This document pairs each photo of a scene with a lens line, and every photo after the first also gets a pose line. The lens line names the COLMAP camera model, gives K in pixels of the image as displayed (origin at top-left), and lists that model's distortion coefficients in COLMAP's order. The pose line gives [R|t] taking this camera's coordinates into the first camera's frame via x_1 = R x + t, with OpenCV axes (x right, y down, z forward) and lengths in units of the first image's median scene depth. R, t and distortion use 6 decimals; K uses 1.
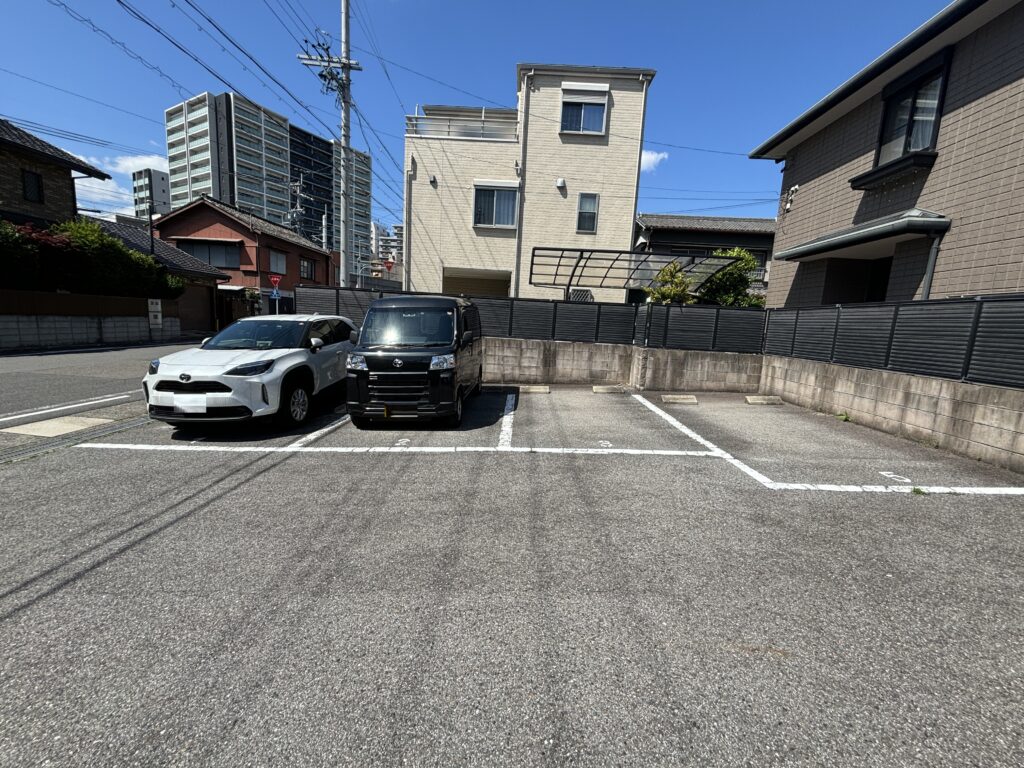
lens RADIAL K [[417.9, 0, 516.9], [0, 417.9, 378.0], [0, 0, 1]] dist [-0.002680, 0.000564]
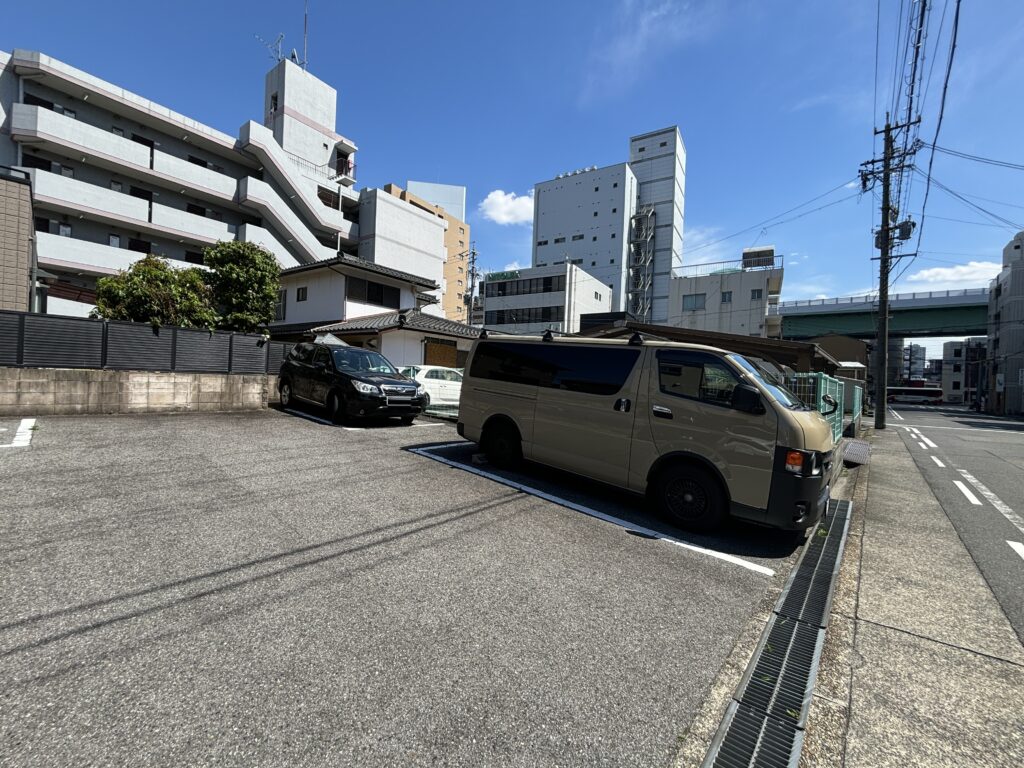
lens RADIAL K [[417.9, 0, 512.2], [0, 417.9, 379.6], [0, 0, 1]] dist [-0.002680, 0.000564]
pose [[-0.761550, -0.086531, 0.642304, -0.446695], [0.001455, 0.990816, 0.135207, -0.042639], [-0.648104, 0.103901, -0.754430, 0.281628]]
